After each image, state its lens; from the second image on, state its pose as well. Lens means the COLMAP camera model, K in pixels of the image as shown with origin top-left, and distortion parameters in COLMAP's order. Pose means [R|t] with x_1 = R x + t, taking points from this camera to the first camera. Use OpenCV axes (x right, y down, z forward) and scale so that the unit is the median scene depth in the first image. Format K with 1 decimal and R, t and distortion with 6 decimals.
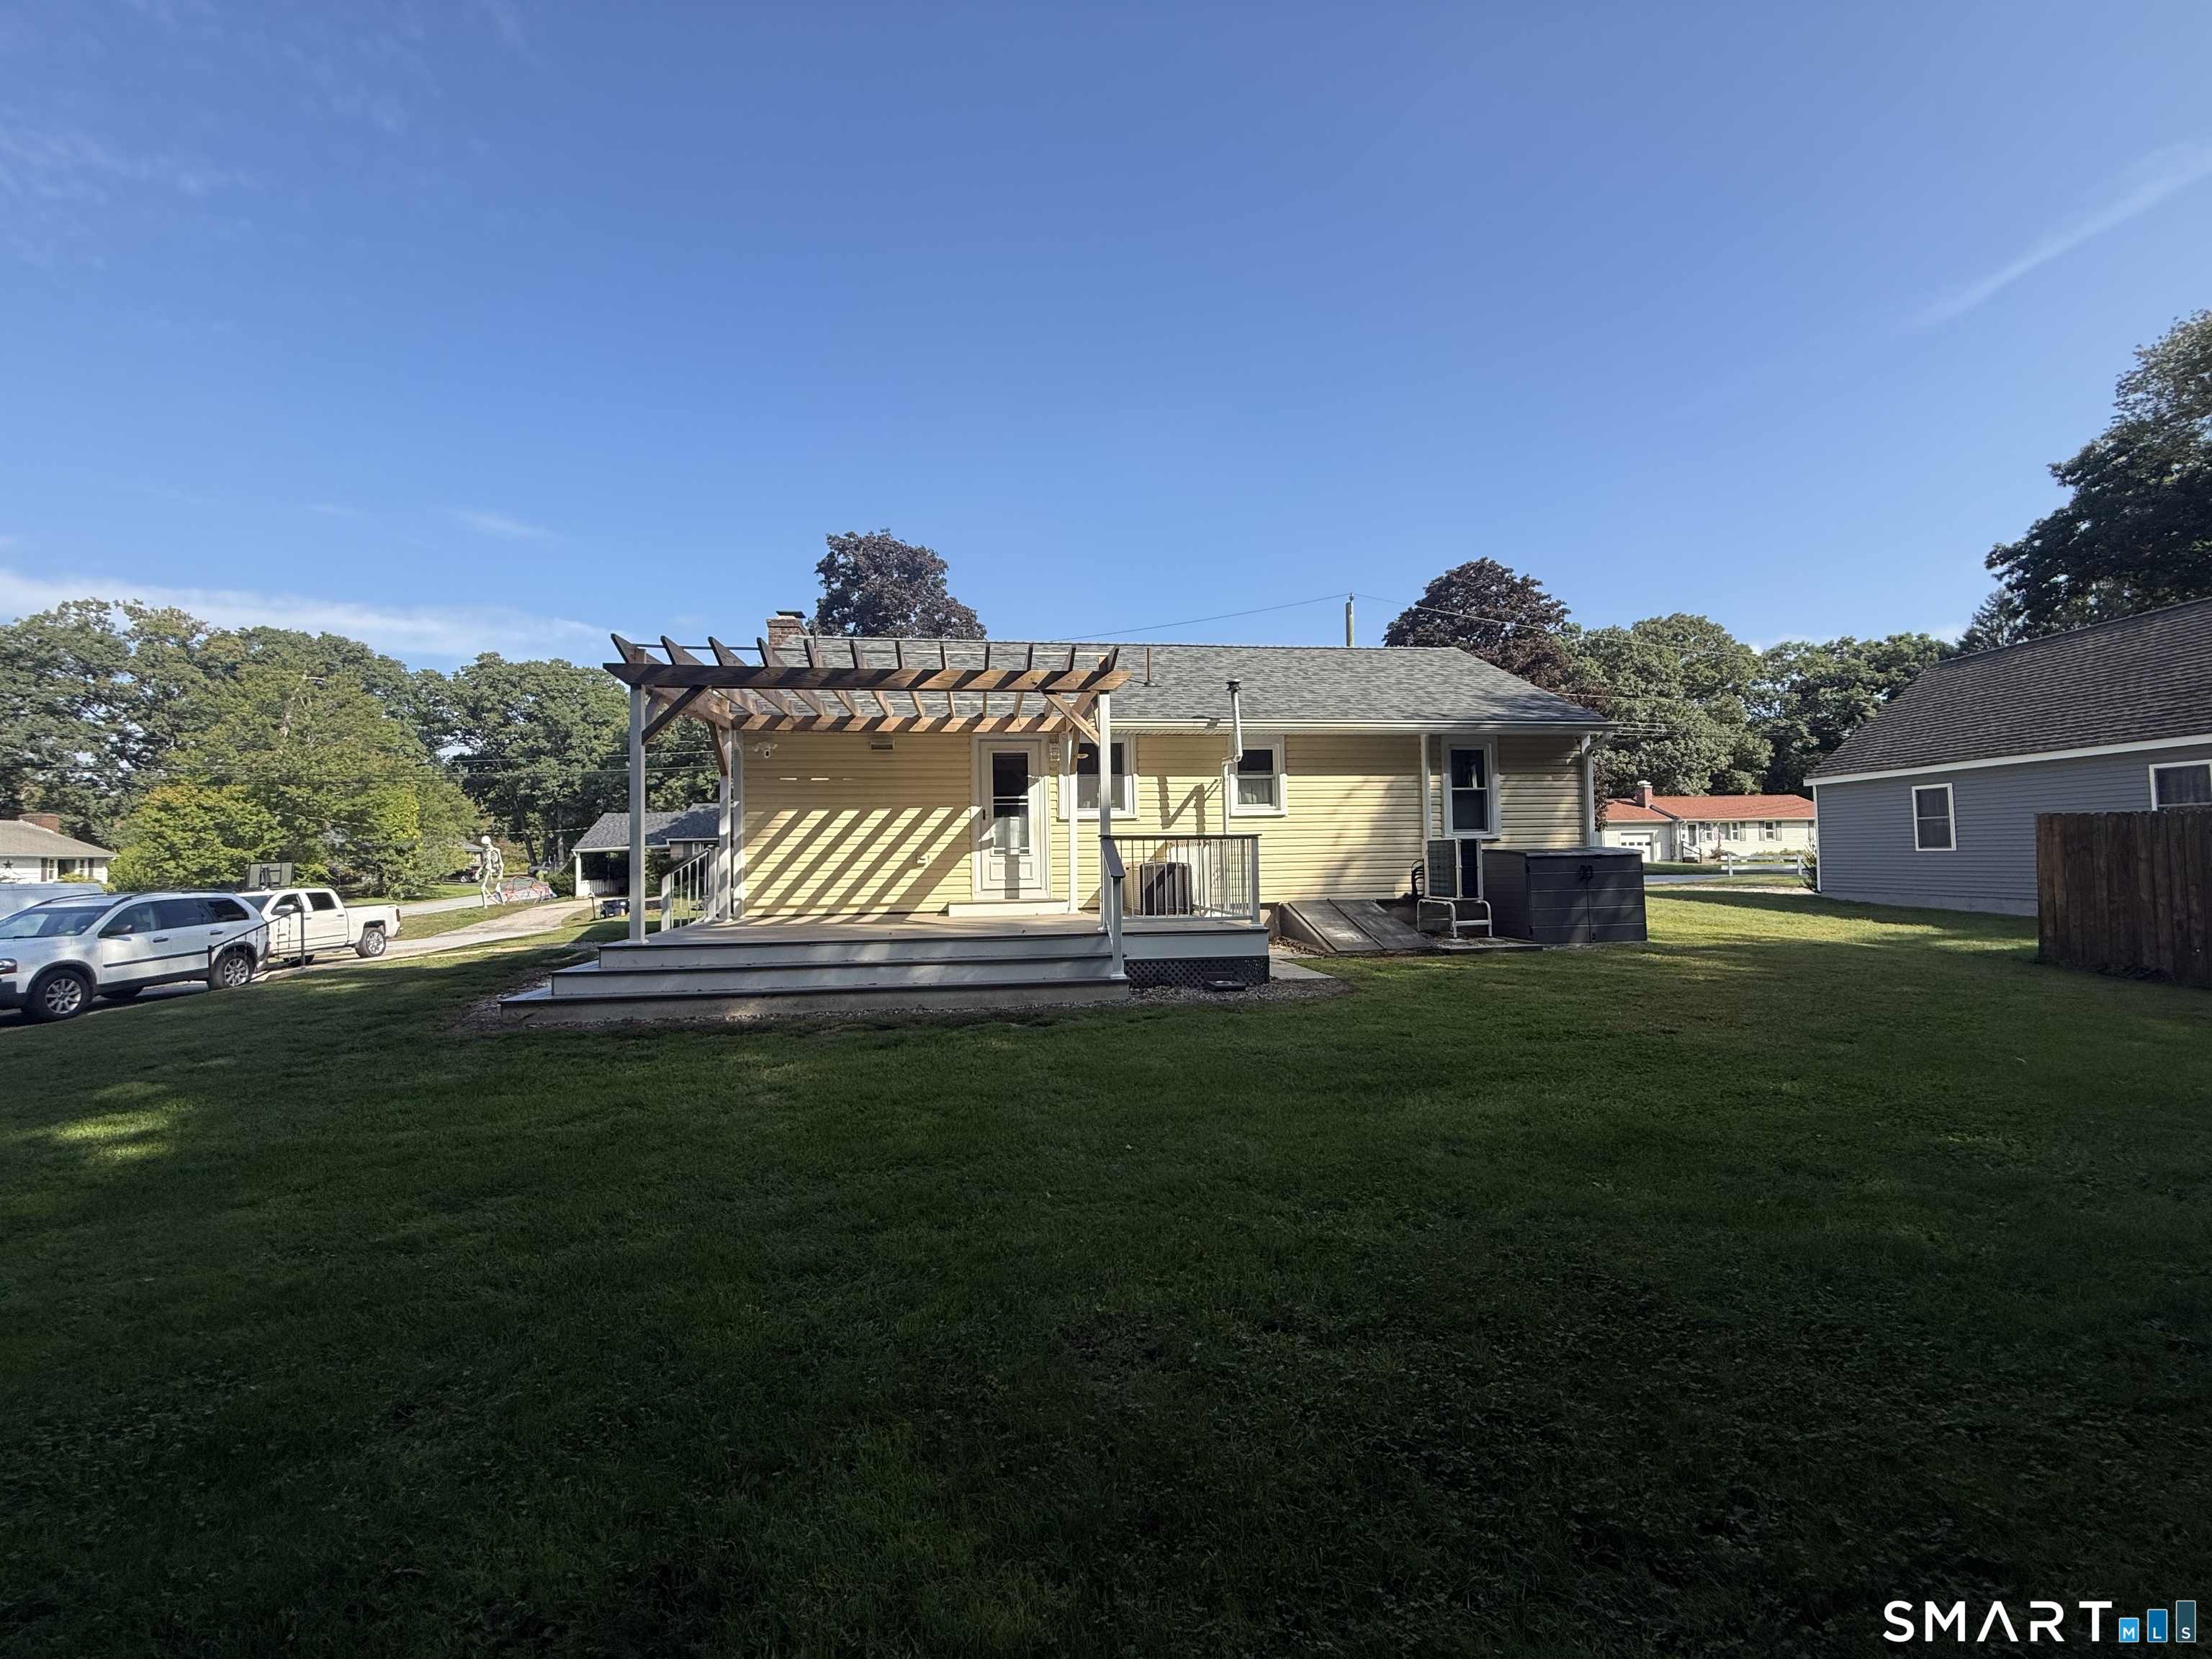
lens RADIAL K [[881.4, 0, 1106.0], [0, 881.4, 829.5], [0, 0, 1]] dist [0.001594, 0.000445]
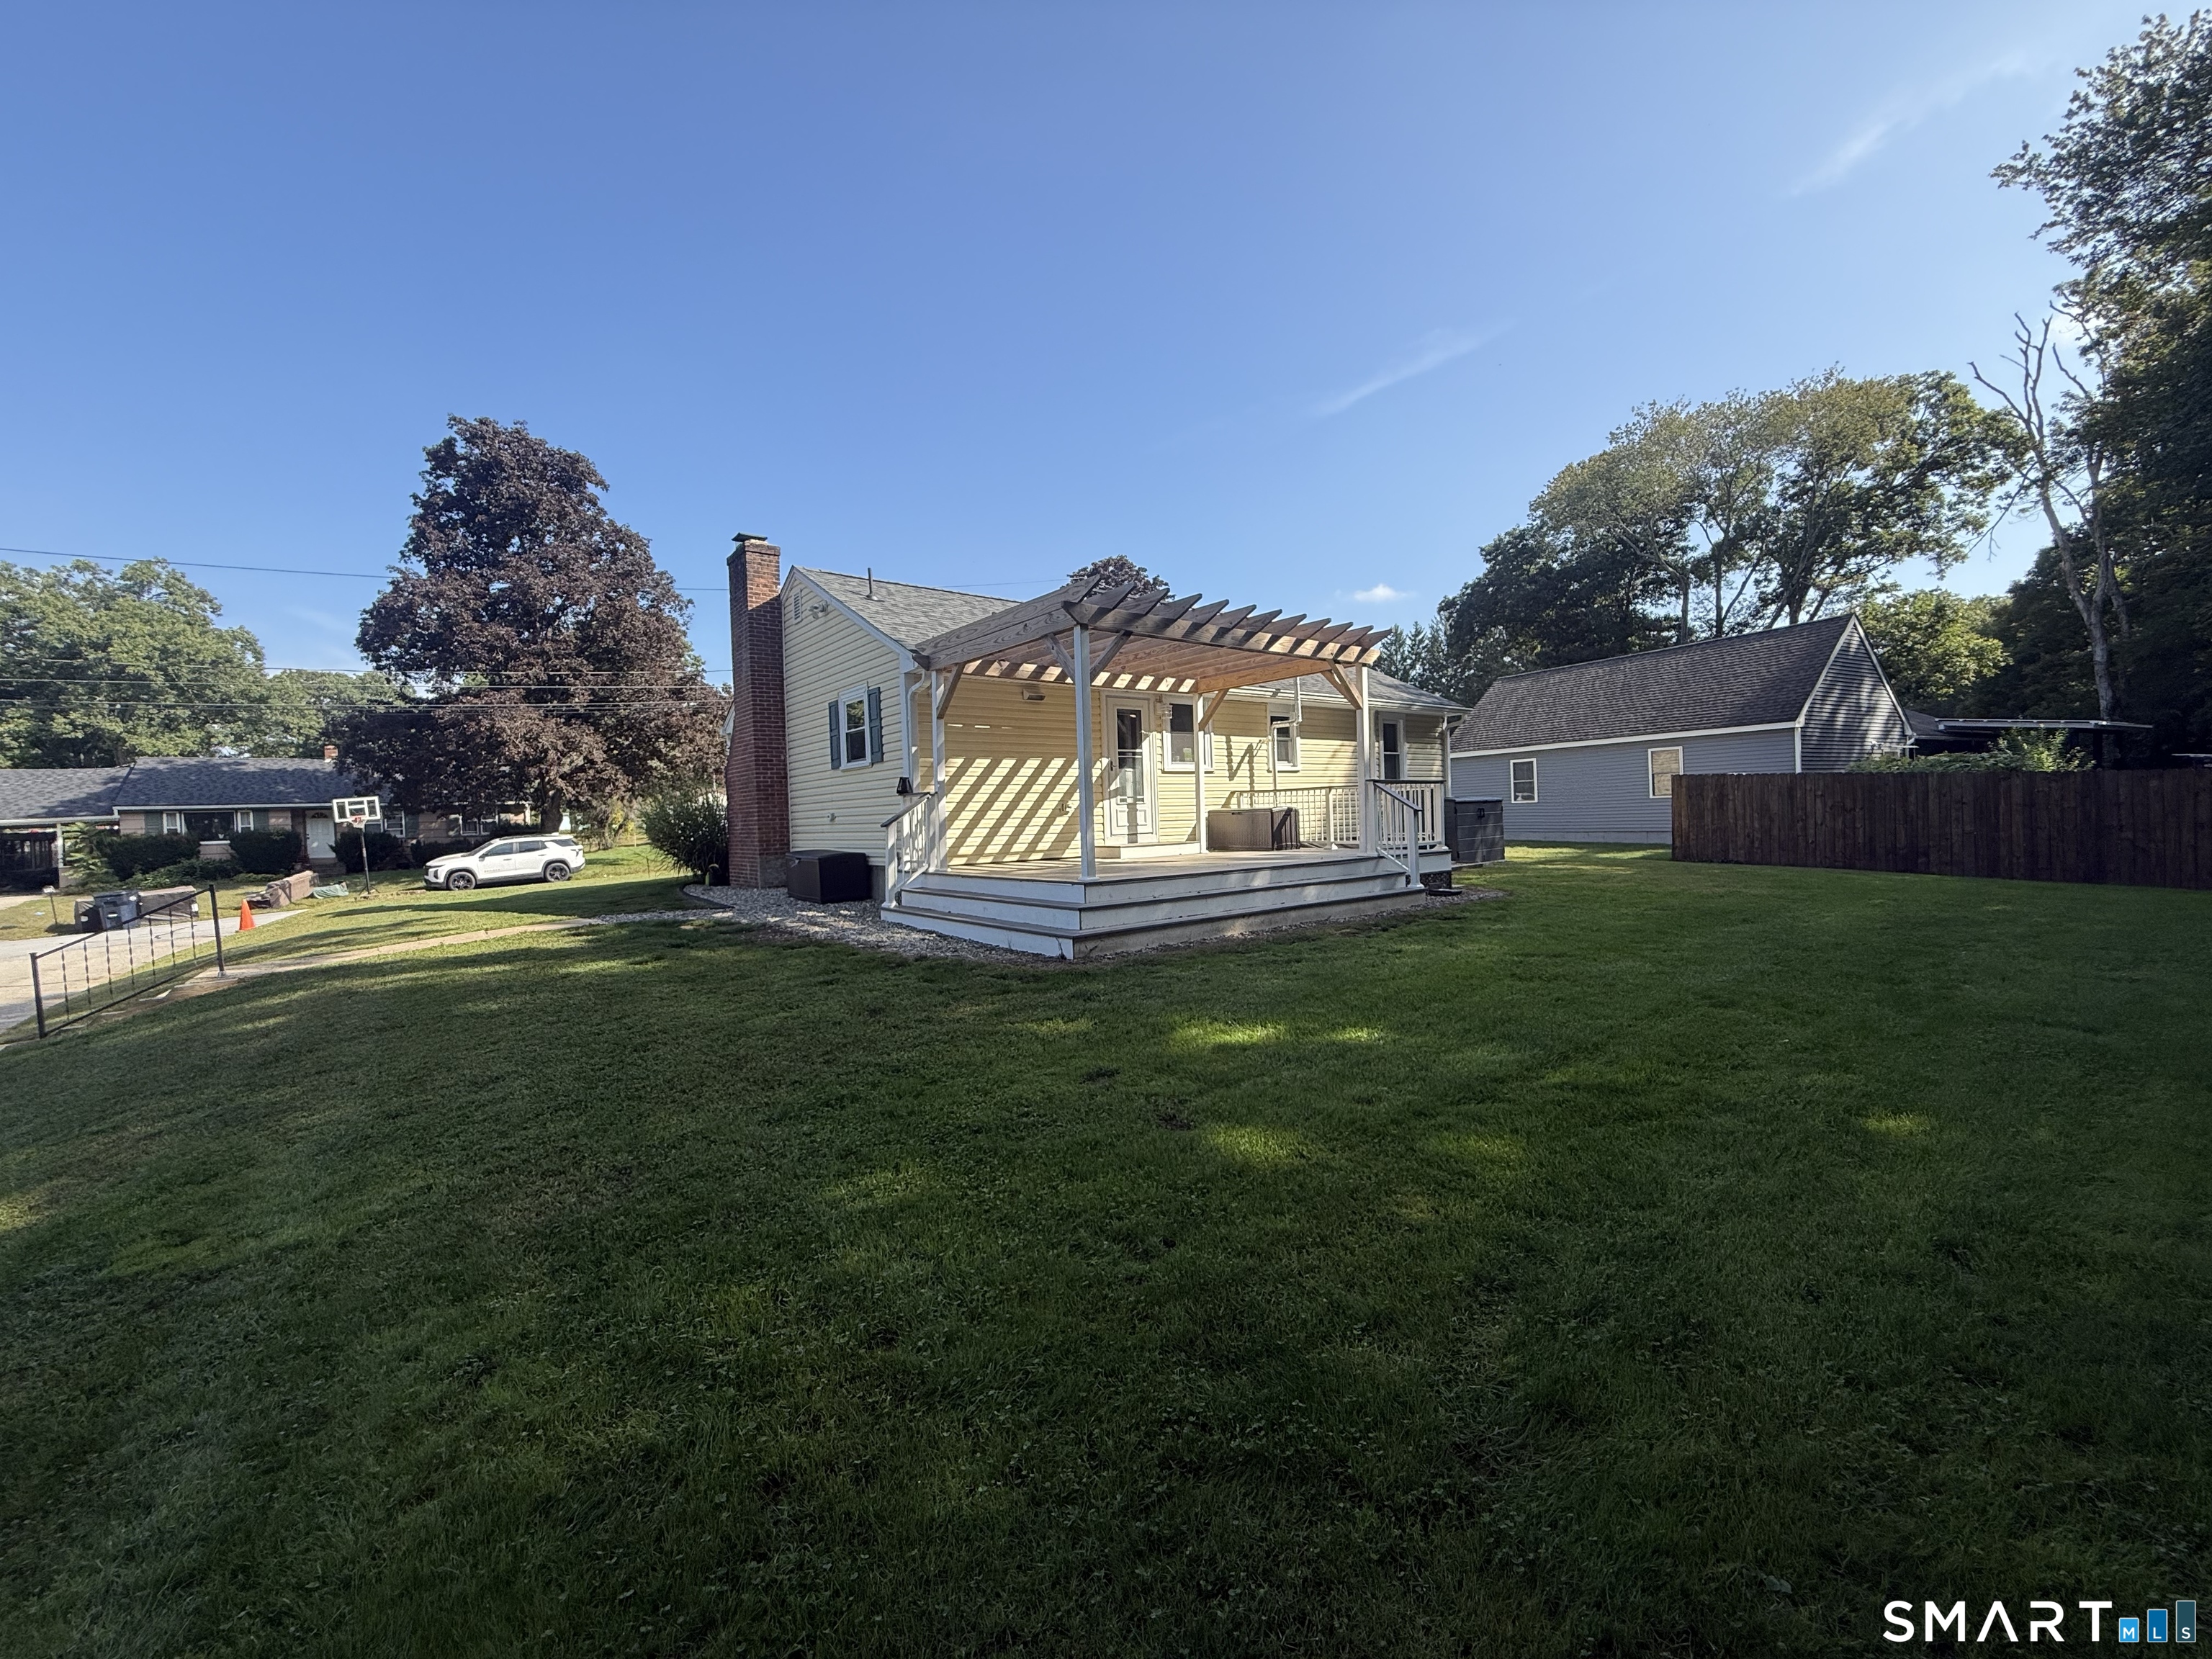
lens RADIAL K [[881.4, 0, 1106.0], [0, 881.4, 829.5], [0, 0, 1]] dist [0.001594, 0.000445]
pose [[0.865546, -0.019755, 0.500440, -0.671808], [0.002515, 0.999381, 0.035101, 0.022685], [-0.500823, -0.029124, 0.865059, 0.068333]]
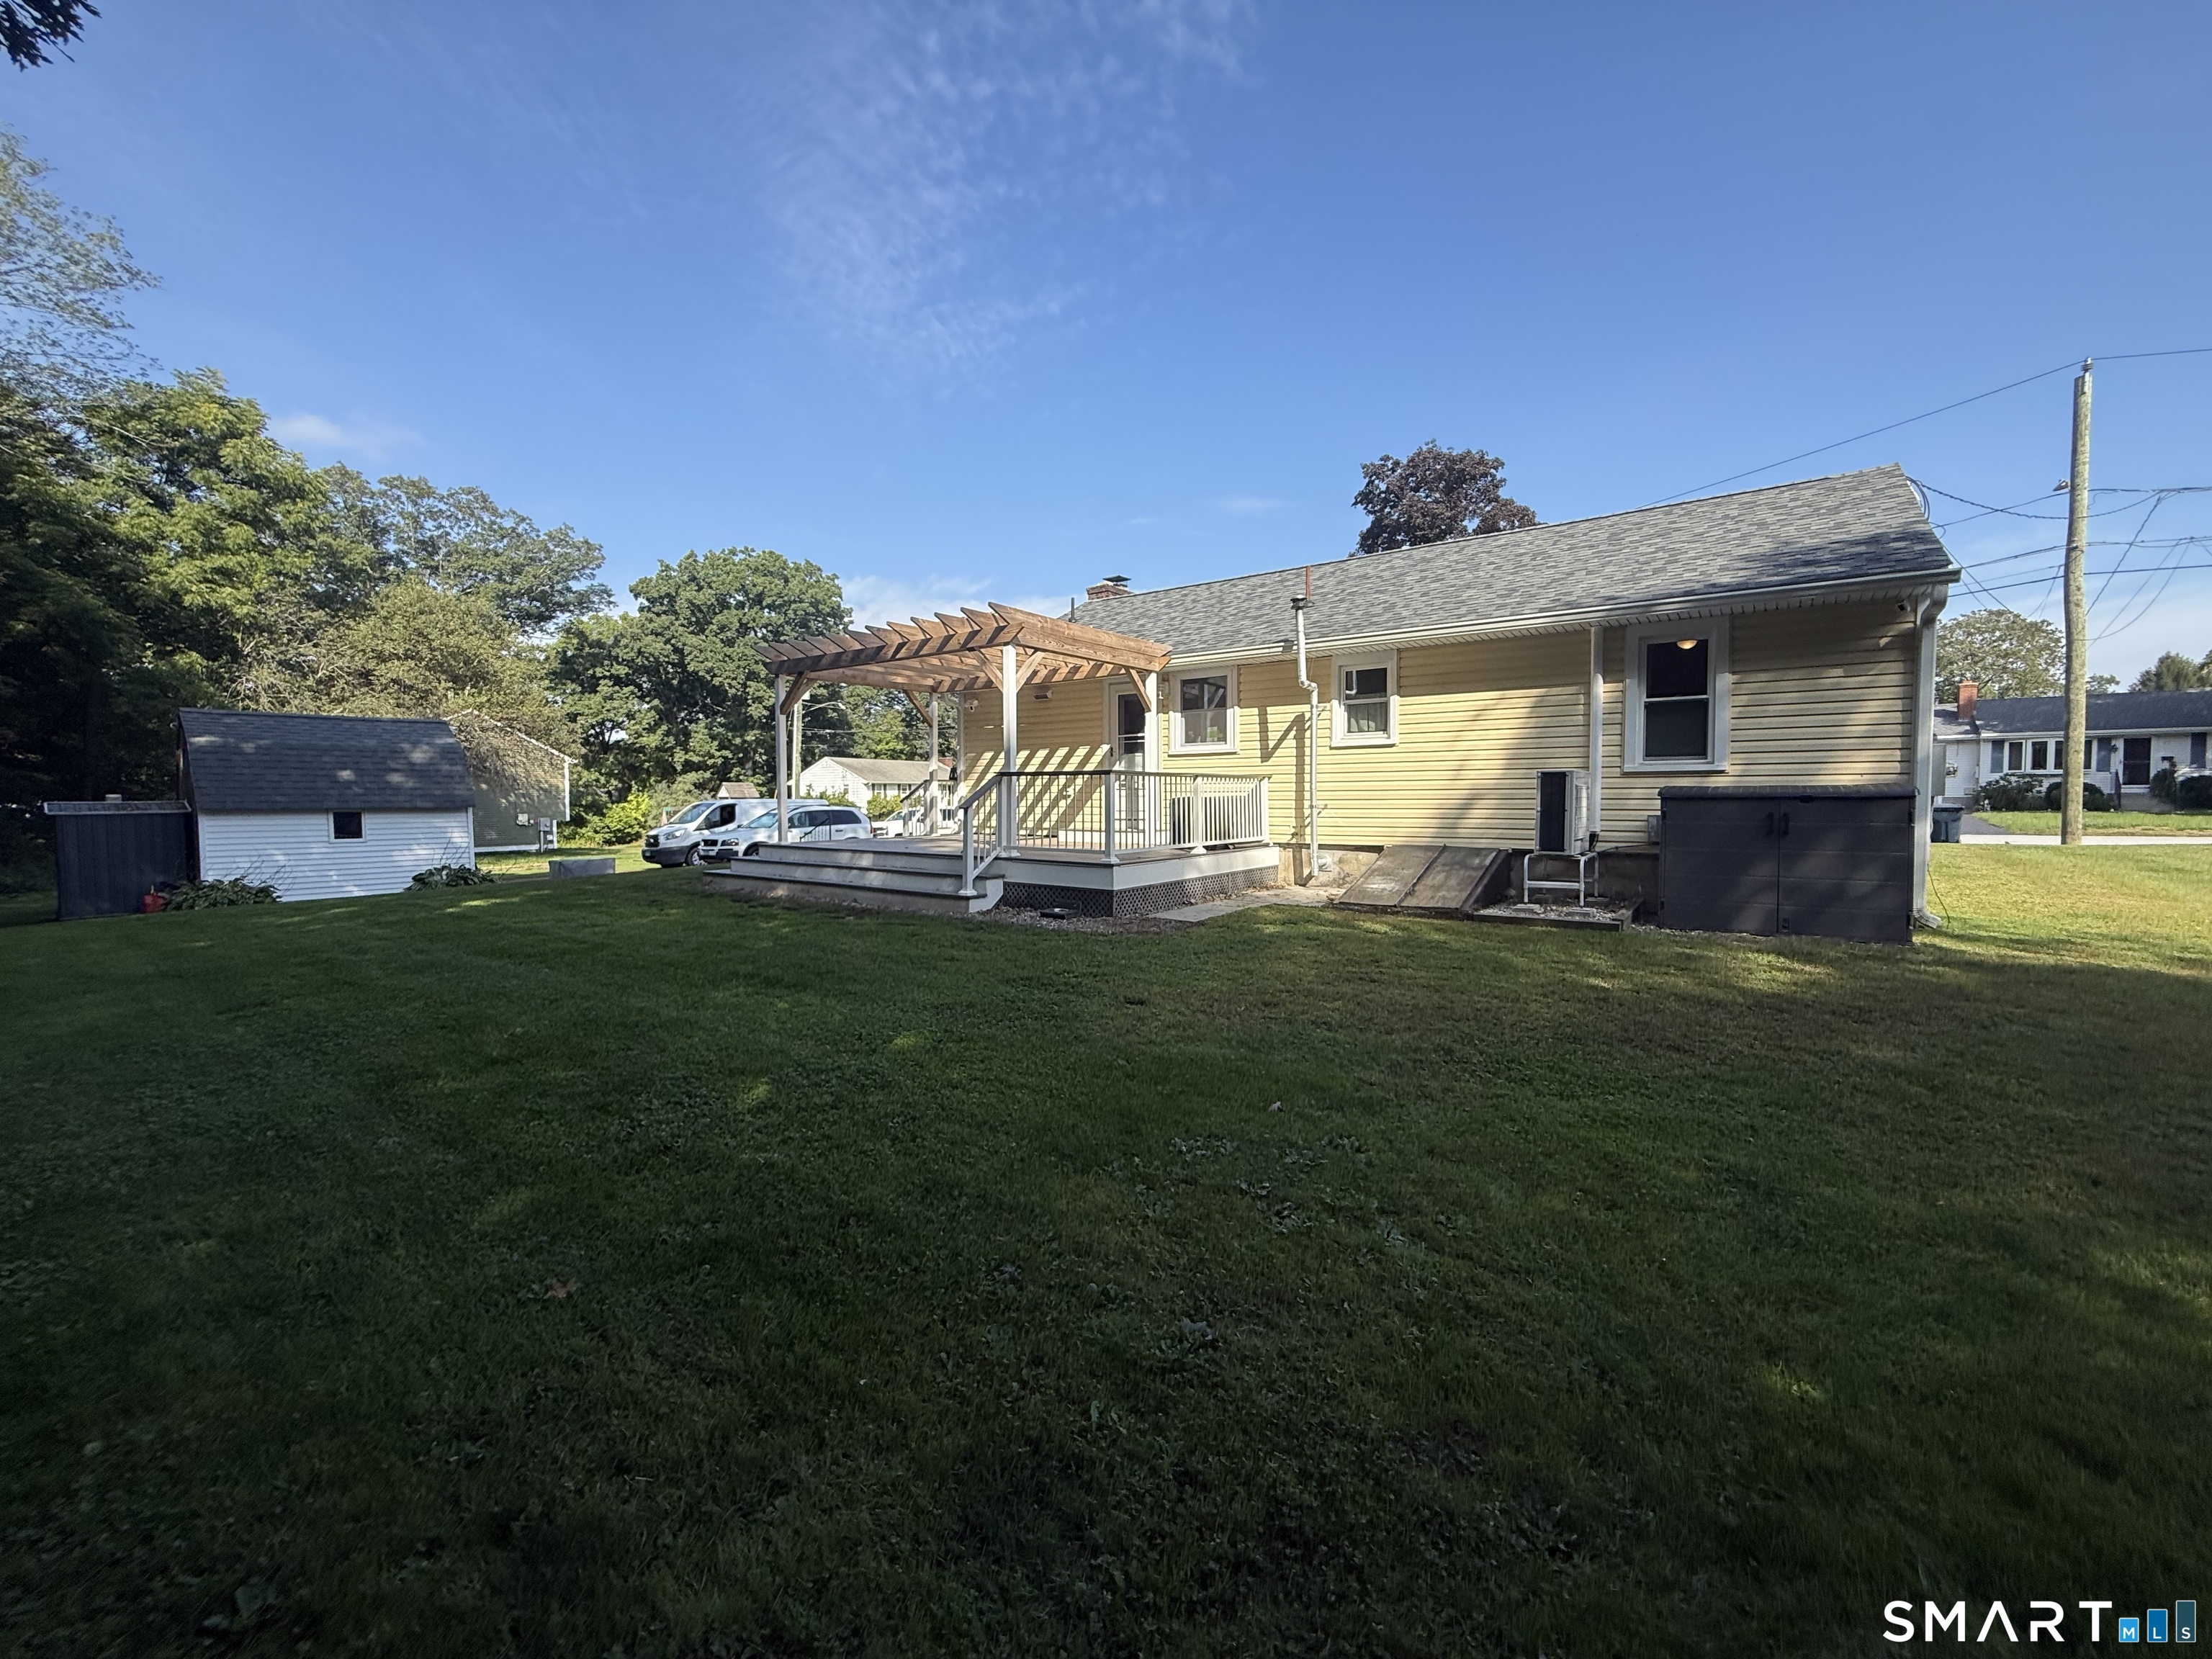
lens RADIAL K [[881.4, 0, 1106.0], [0, 881.4, 829.5], [0, 0, 1]] dist [0.001594, 0.000445]
pose [[0.710405, 0.040745, -0.702613, 0.626238], [0.014136, 0.997295, 0.072127, 0.000555], [0.703652, -0.061172, 0.707907, 0.201487]]
